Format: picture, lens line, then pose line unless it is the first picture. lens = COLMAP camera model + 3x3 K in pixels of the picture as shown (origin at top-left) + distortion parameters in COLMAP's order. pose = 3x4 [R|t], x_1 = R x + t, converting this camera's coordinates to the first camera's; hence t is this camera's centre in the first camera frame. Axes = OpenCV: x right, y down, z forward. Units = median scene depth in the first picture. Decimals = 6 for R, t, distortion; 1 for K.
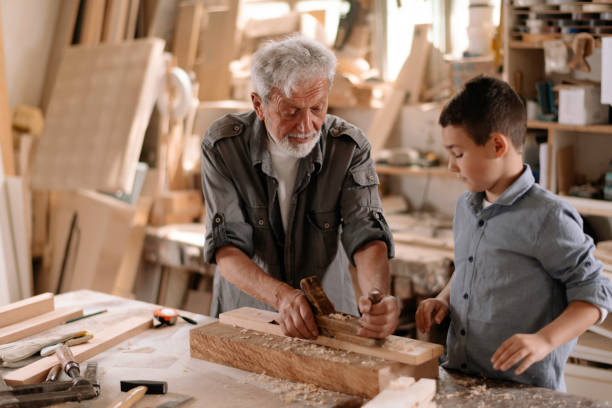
lens RADIAL K [[1025.2, 0, 307.0], [0, 1025.2, 210.3], [0, 0, 1]] dist [-0.151573, 0.000000]
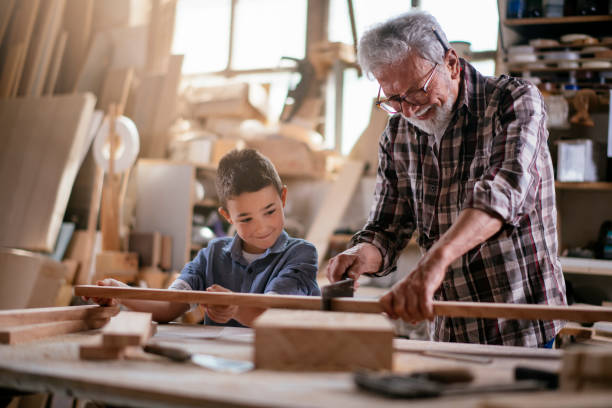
lens RADIAL K [[1025.2, 0, 309.4], [0, 1025.2, 200.4], [0, 0, 1]] dist [-0.151573, 0.000000]
pose [[0.976475, 0.073852, 0.202589, -0.144115], [-0.033351, 0.979941, -0.196478, 0.107233], [-0.213036, 0.185099, 0.959351, 0.106135]]
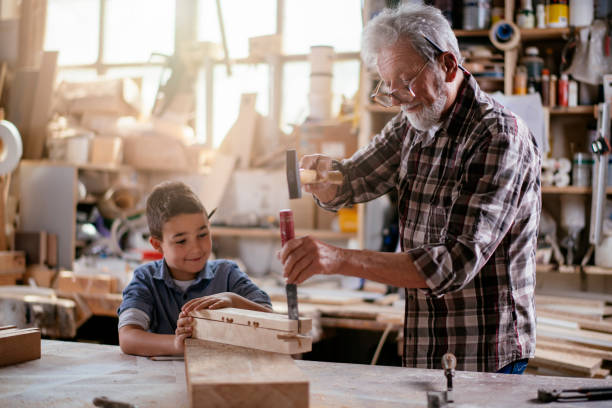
lens RADIAL K [[1025.2, 0, 304.0], [0, 1025.2, 207.4], [0, 0, 1]] dist [-0.151573, 0.000000]
pose [[0.935276, 0.033469, 0.352332, -0.196243], [0.011555, 0.992100, -0.124914, 0.060747], [-0.353730, 0.120900, 0.927501, 0.043138]]
